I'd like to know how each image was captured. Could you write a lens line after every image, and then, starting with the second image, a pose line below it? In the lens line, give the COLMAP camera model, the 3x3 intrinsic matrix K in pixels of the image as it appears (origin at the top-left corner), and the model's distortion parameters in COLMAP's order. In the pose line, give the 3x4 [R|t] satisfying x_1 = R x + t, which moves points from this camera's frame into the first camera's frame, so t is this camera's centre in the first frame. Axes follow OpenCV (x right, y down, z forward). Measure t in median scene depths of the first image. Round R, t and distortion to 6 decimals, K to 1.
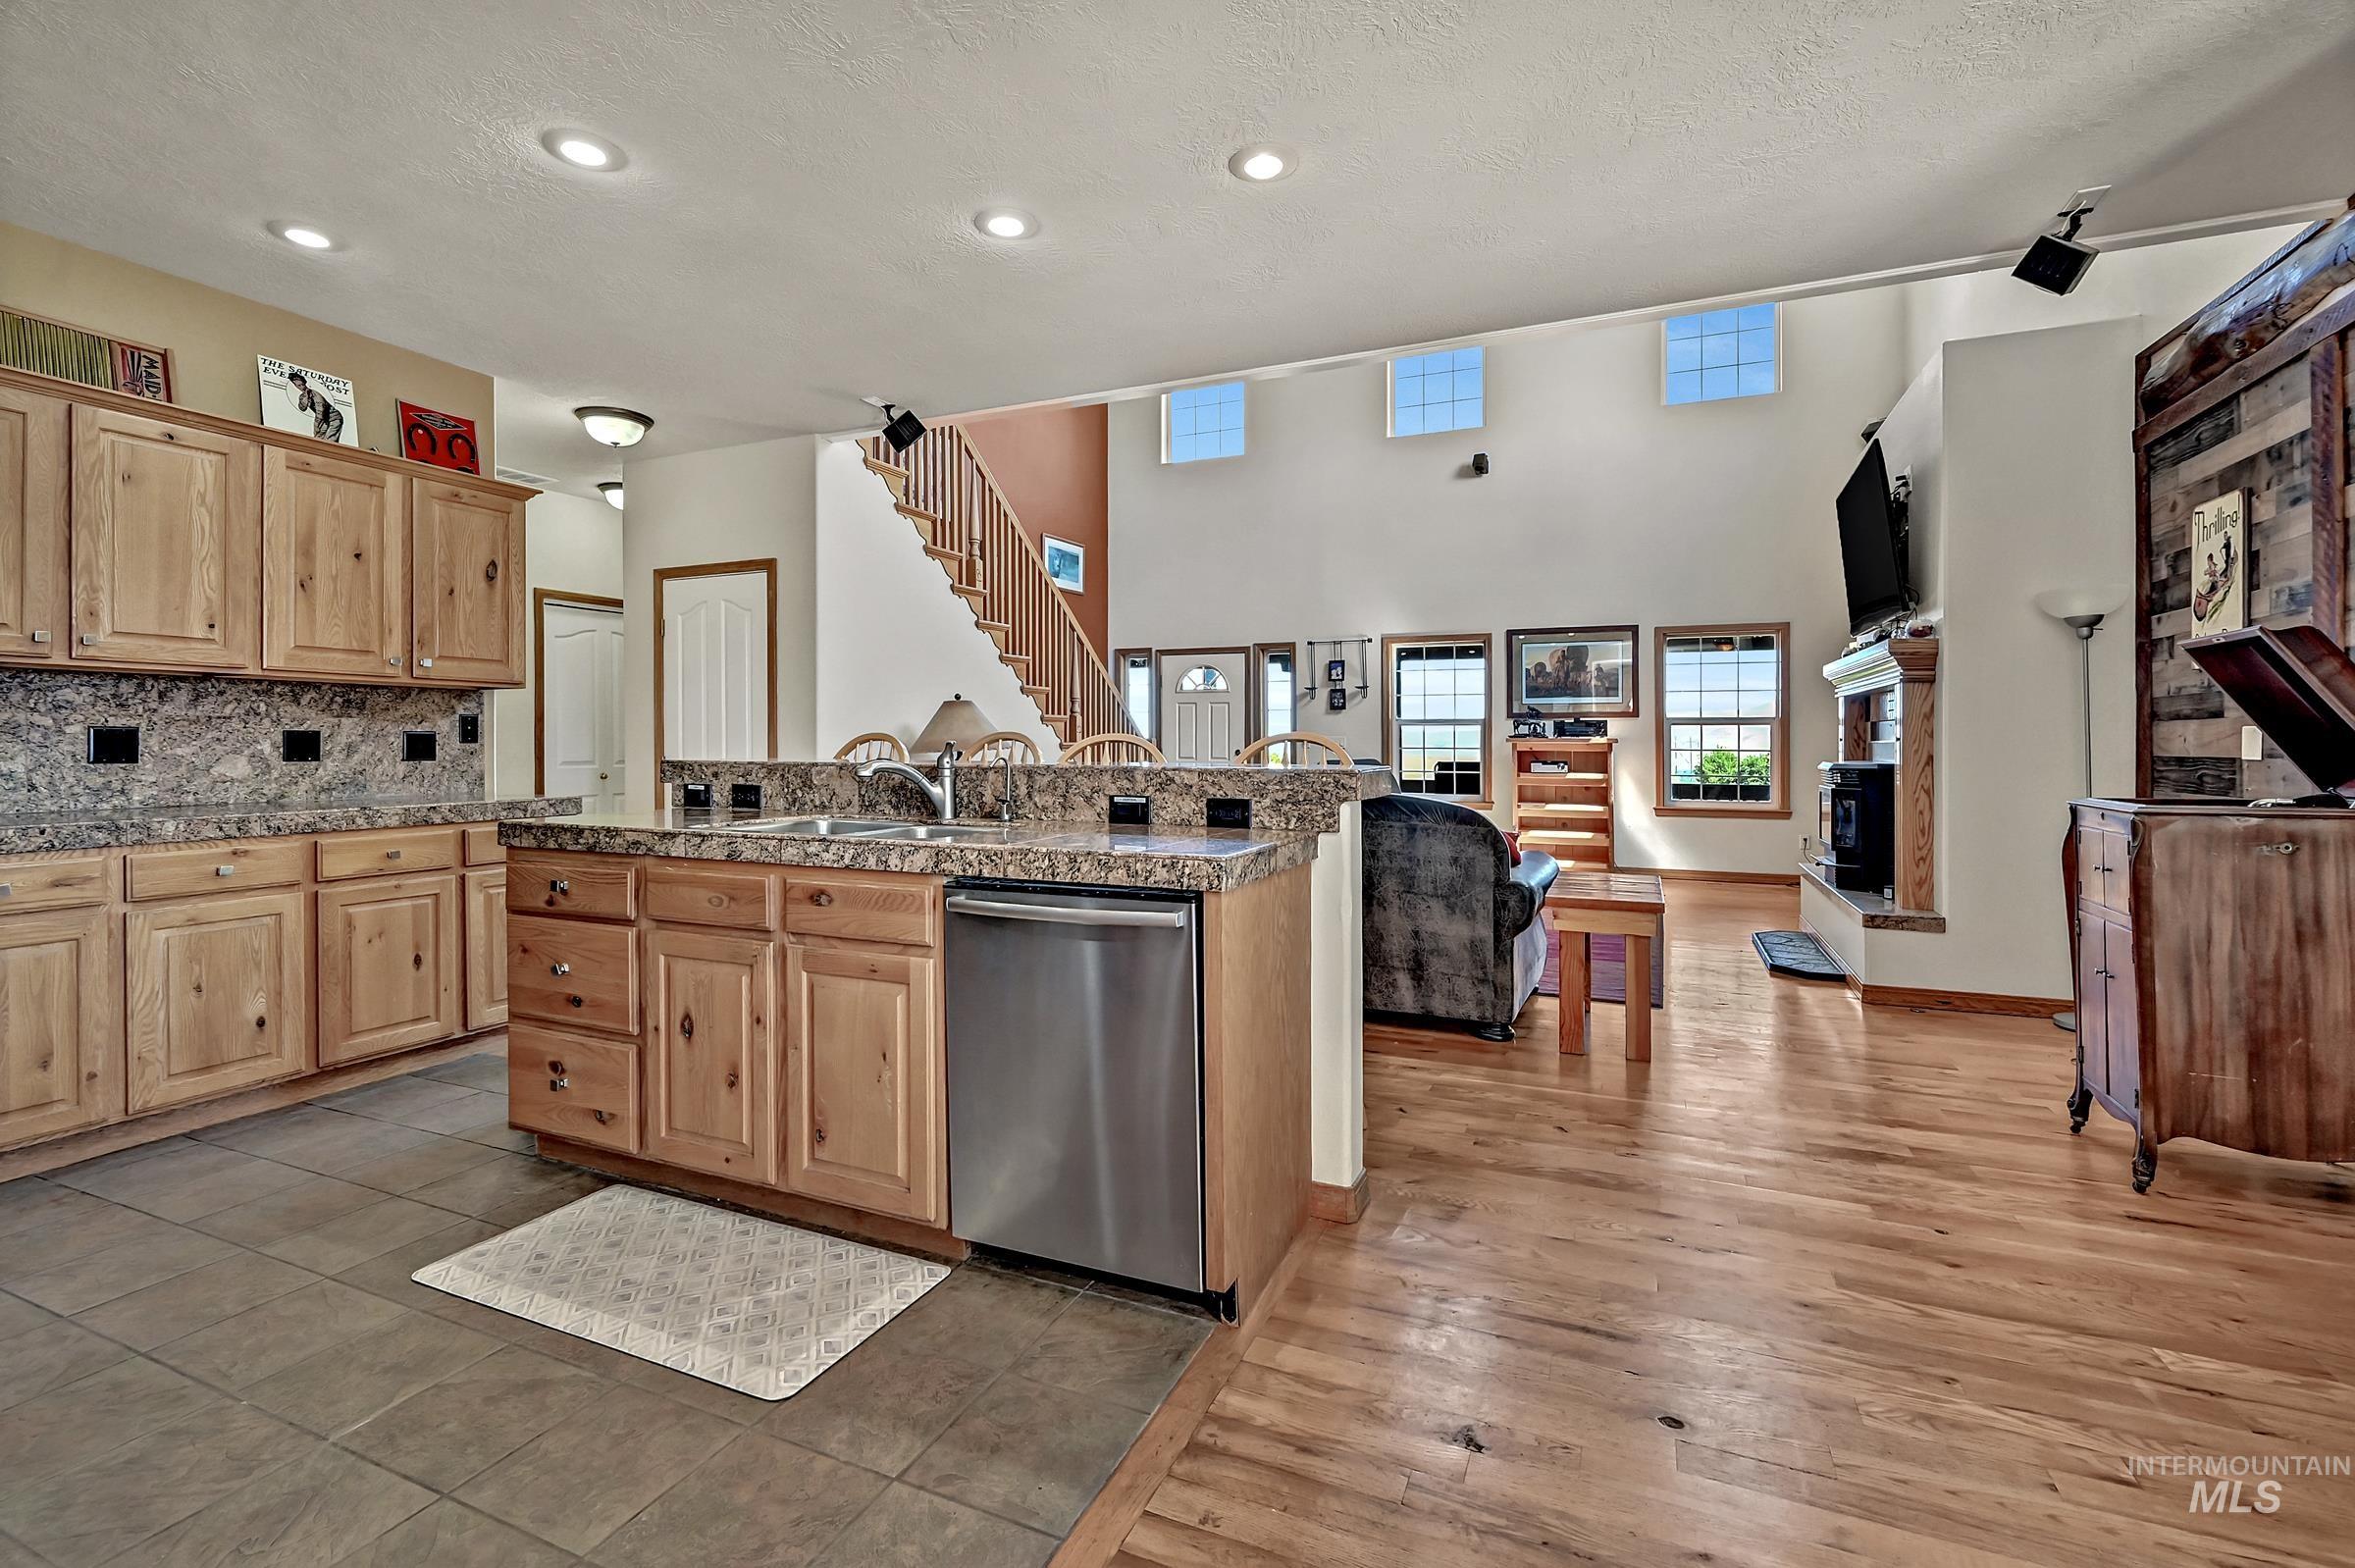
lens RADIAL K [[1027.9, 0, 1175.9], [0, 1027.9, 743.8], [0, 0, 1]] dist [-0.001938, 0.000398]
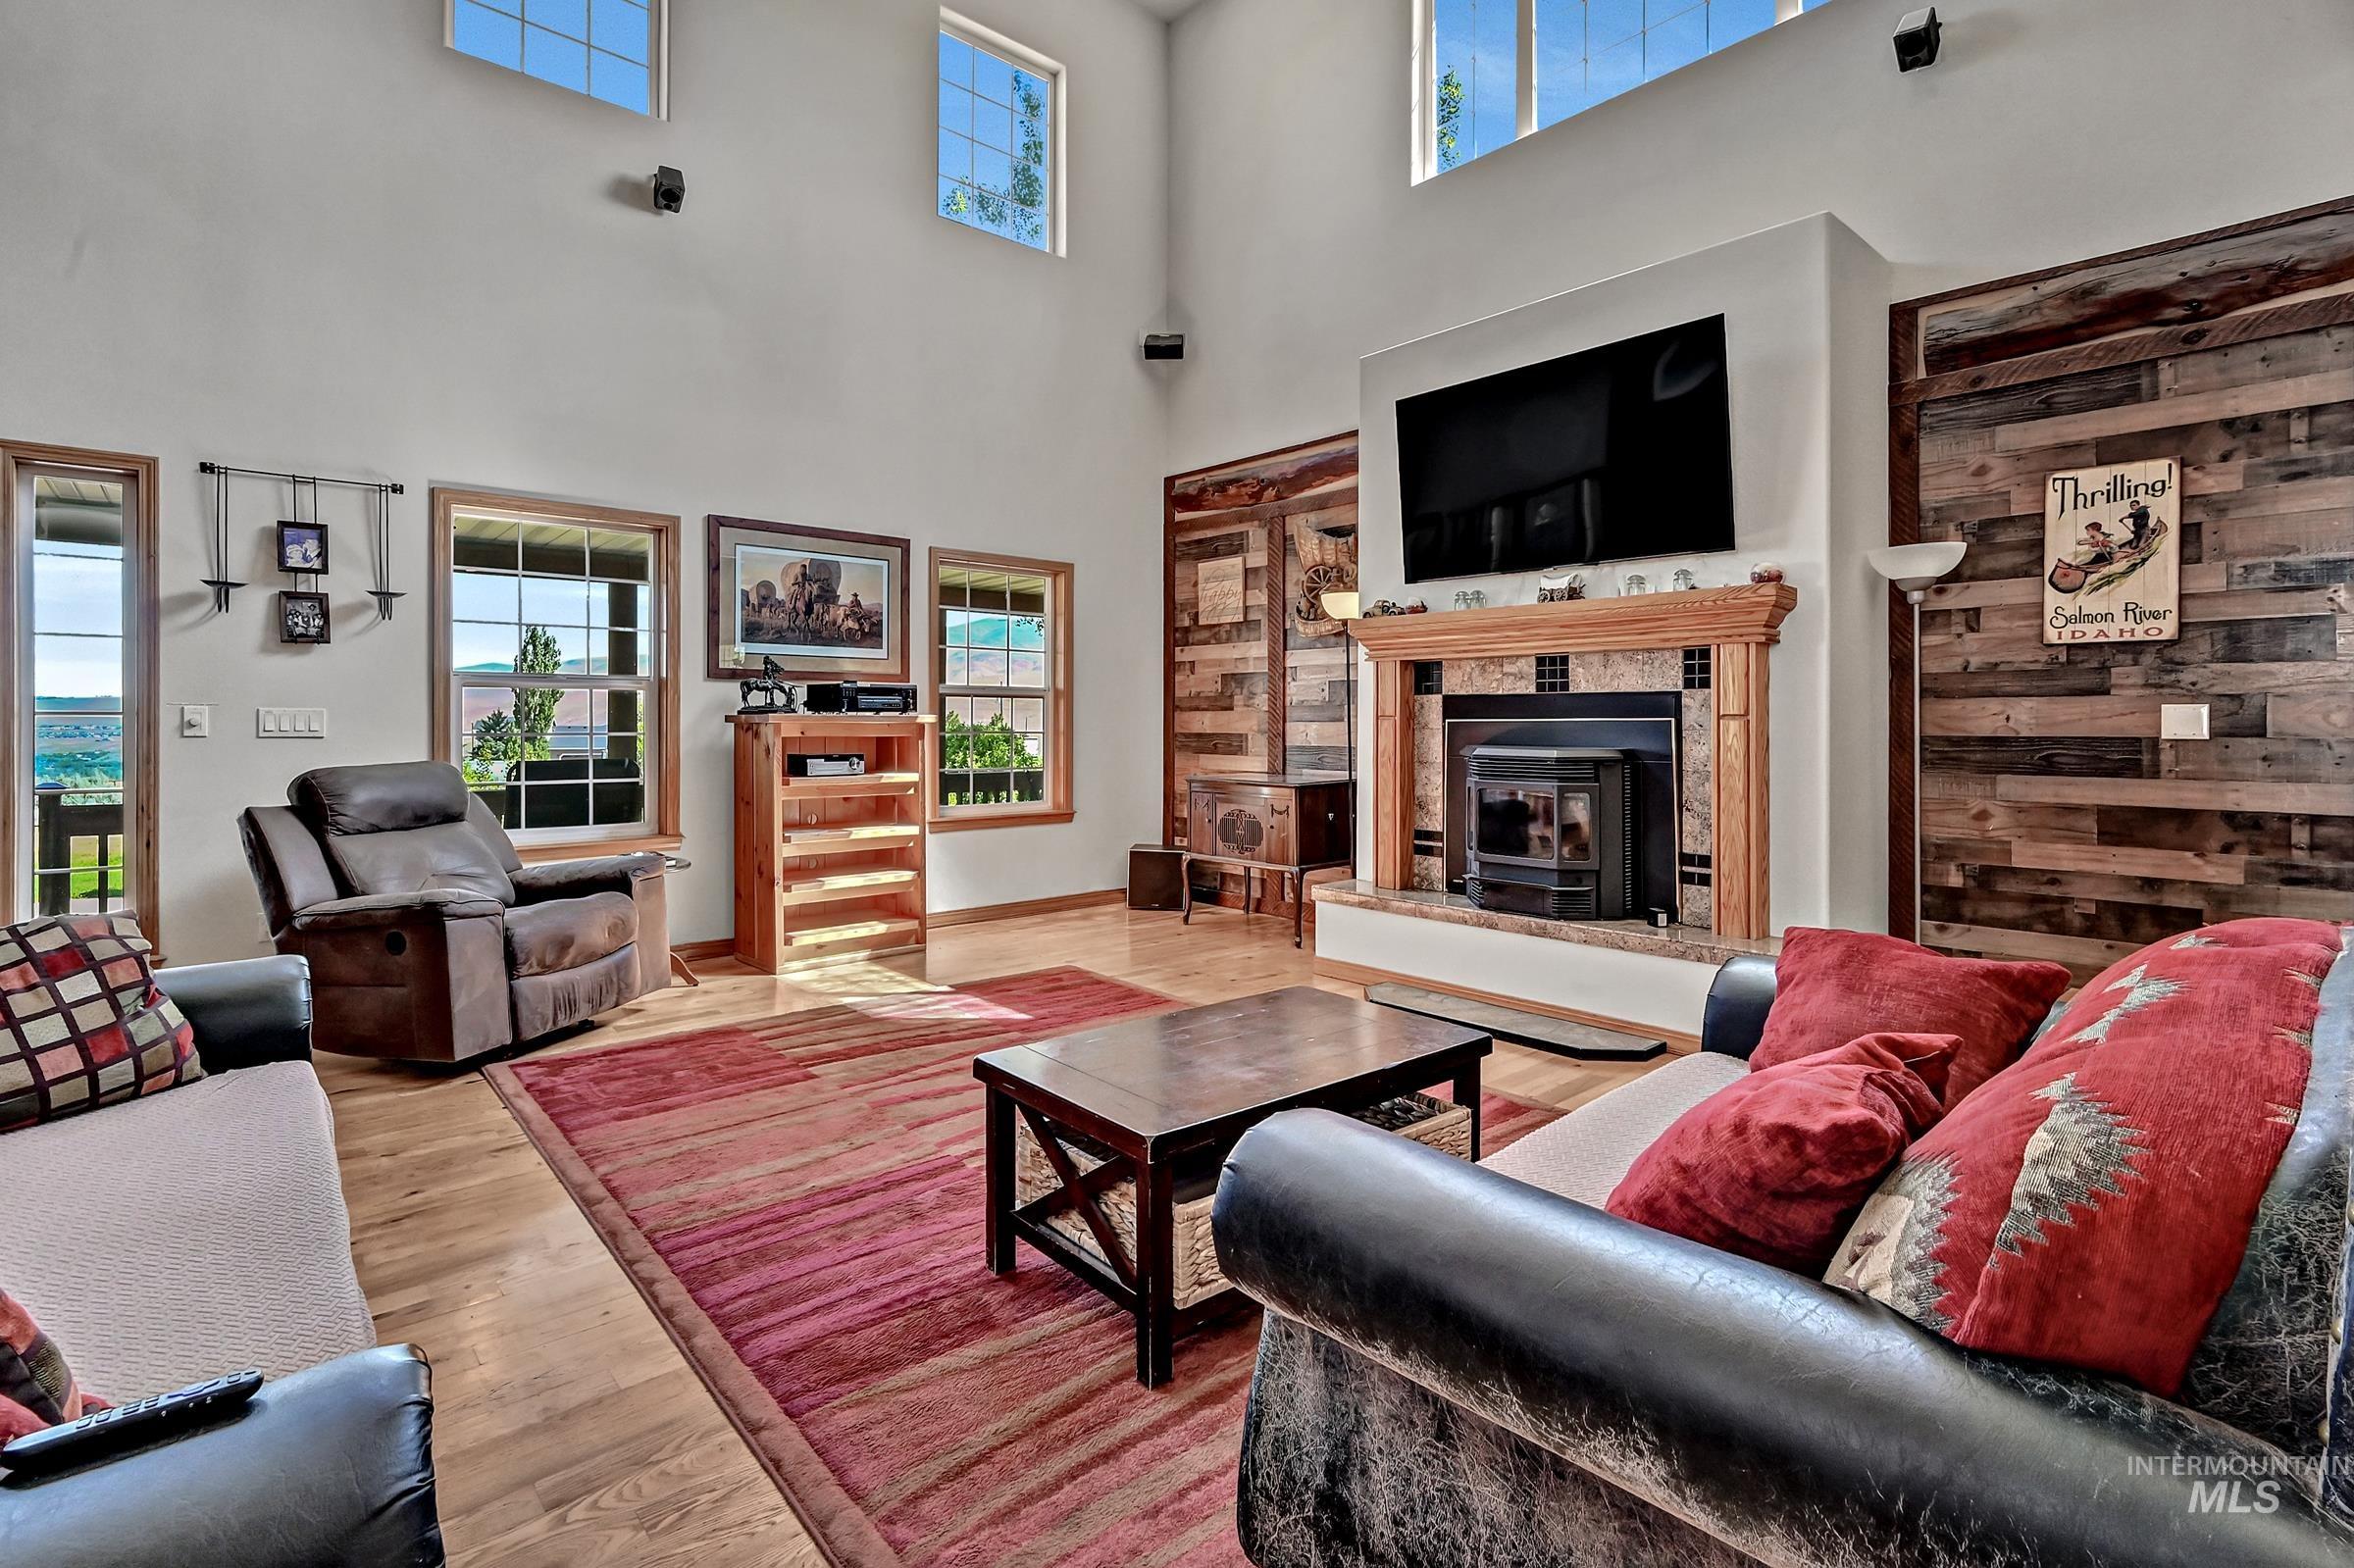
lens RADIAL K [[1107.1, 0, 1169.4], [0, 1107.1, 718.0], [0, 0, 1]] dist [0.000223, -0.000443]
pose [[0.412317, 0.001430, 0.911039, -0.300291], [0.002260, 0.999994, -0.002593, -0.004008], [-0.911038, 0.003128, 0.412312, 1.464304]]
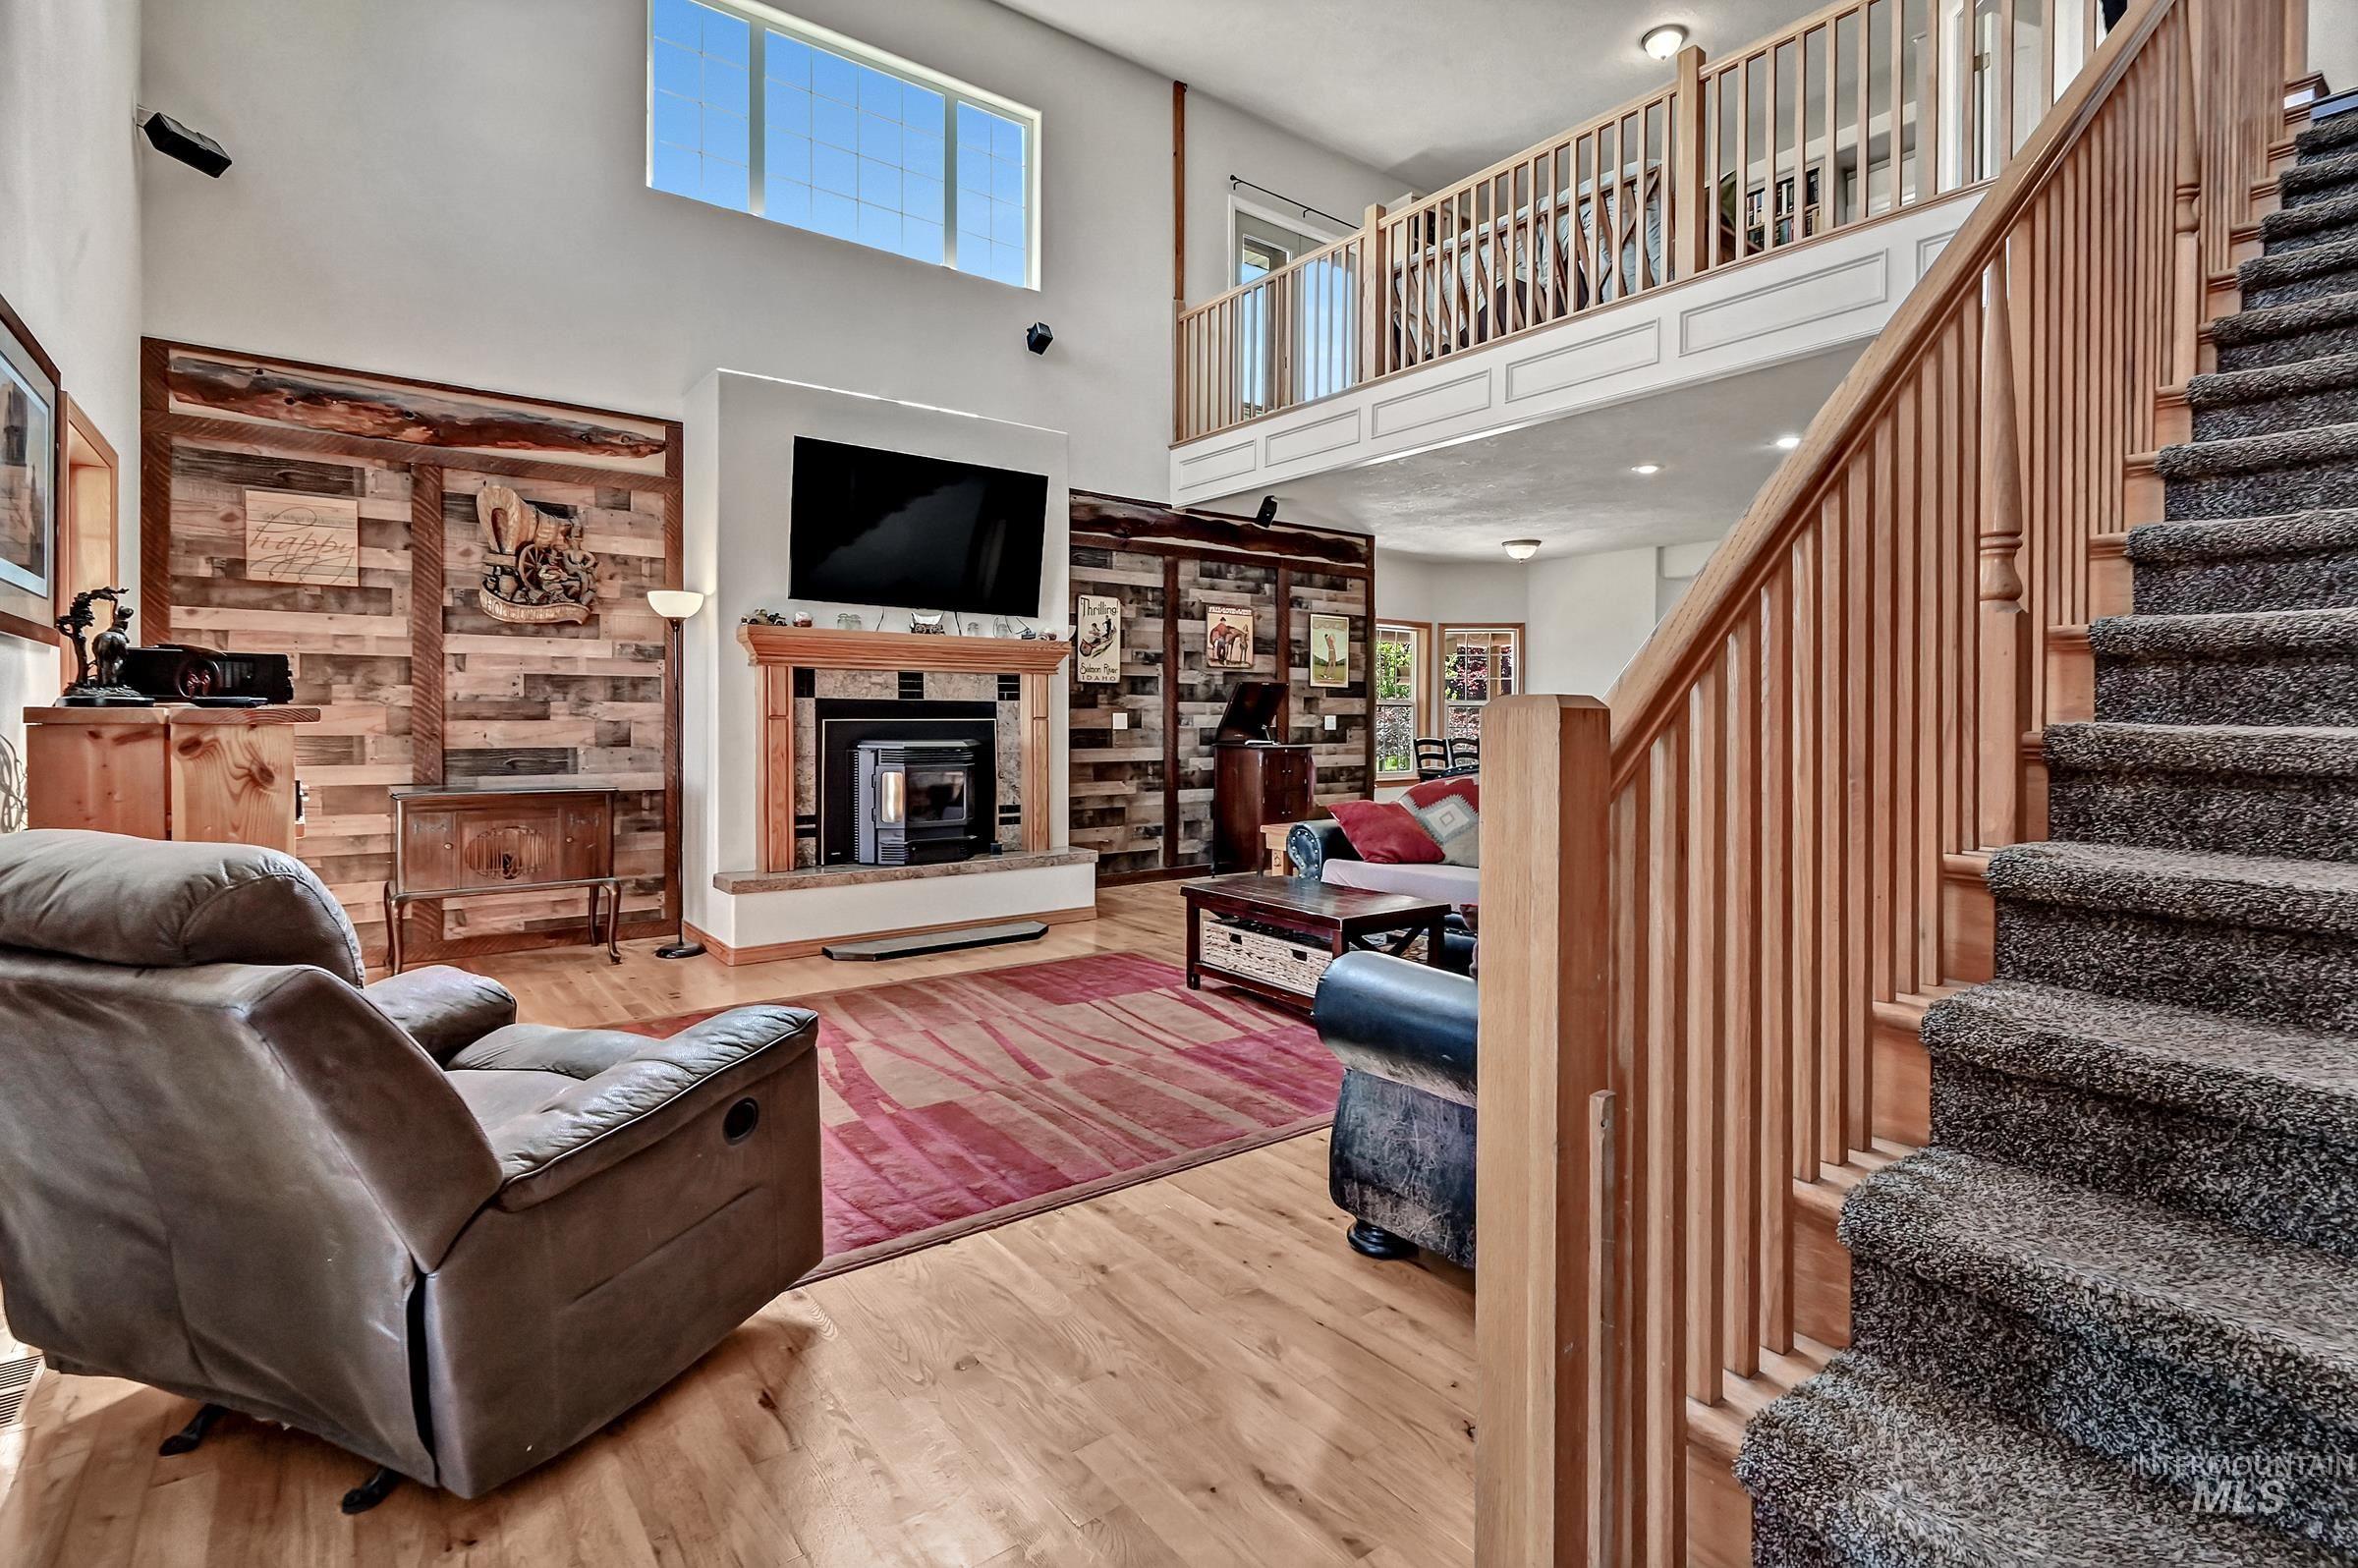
lens RADIAL K [[1109.1, 0, 1182.8], [0, 1109.1, 717.1], [0, 0, 1]] dist [0.000223, -0.000443]
pose [[-0.883402, -0.003454, 0.468602, -0.125267], [-0.003632, 0.999993, 0.000523, -0.011090], [-0.468601, -0.001240, -0.883409, 2.980736]]
